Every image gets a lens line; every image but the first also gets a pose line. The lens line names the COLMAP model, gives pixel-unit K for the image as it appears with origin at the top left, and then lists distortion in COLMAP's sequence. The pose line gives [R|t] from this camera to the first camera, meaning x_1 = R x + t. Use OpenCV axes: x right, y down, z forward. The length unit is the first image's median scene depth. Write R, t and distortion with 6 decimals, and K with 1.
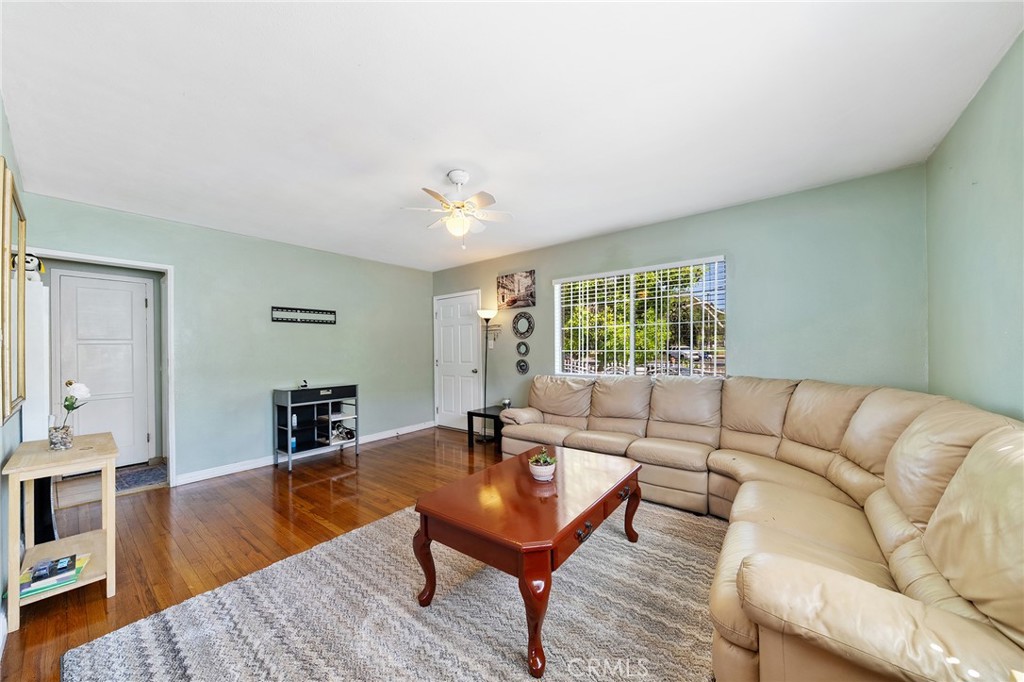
lens RADIAL K [[357.2, 0, 511.6], [0, 357.2, 346.2], [0, 0, 1]] dist [-0.001303, -0.000280]
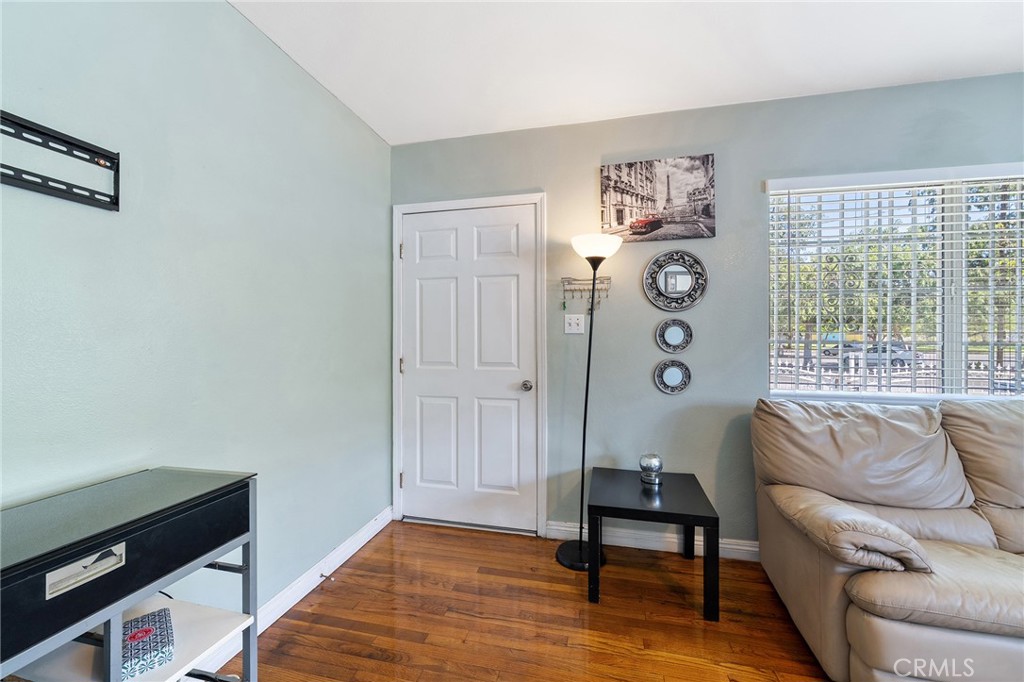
lens RADIAL K [[410.0, 0, 508.3], [0, 410.0, 336.3], [0, 0, 1]] dist [-0.000648, -0.000189]
pose [[0.910926, 0.020844, 0.412044, -0.355546], [-0.021302, 0.999767, -0.003481, 0.014544], [-0.412020, -0.005606, 0.911157, 0.627685]]
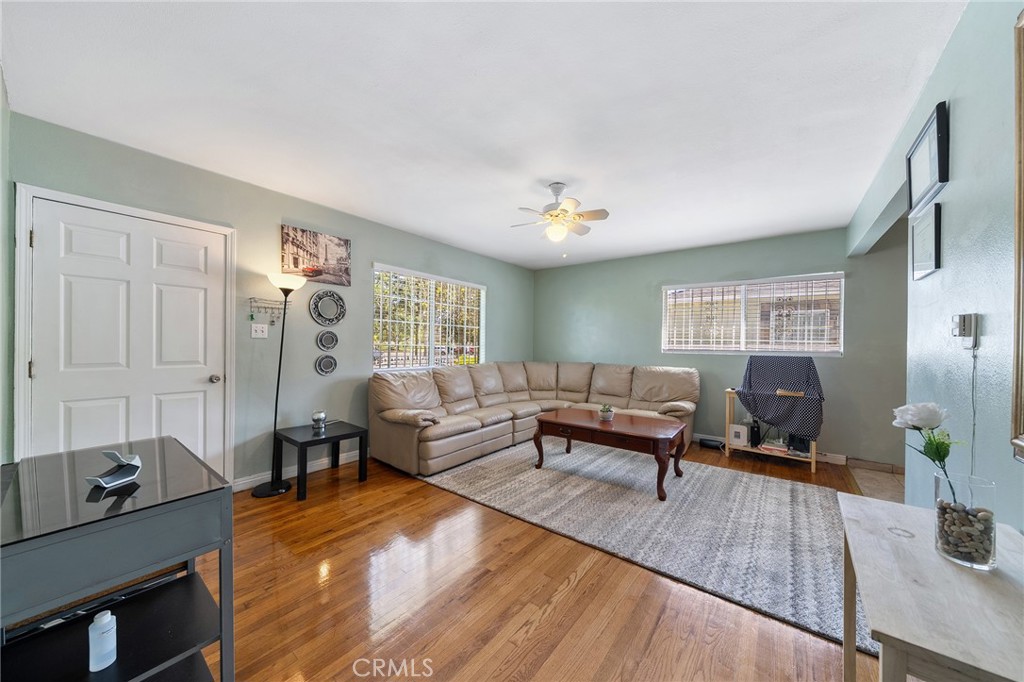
lens RADIAL K [[357.2, 0, 510.1], [0, 357.2, 342.0], [0, 0, 1]] dist [-0.001303, -0.000280]
pose [[0.000653, 0.024972, 0.999688, -0.695080], [-0.022841, 0.999428, -0.024951, 0.020275], [-0.999739, -0.022818, 0.001223, 0.623596]]
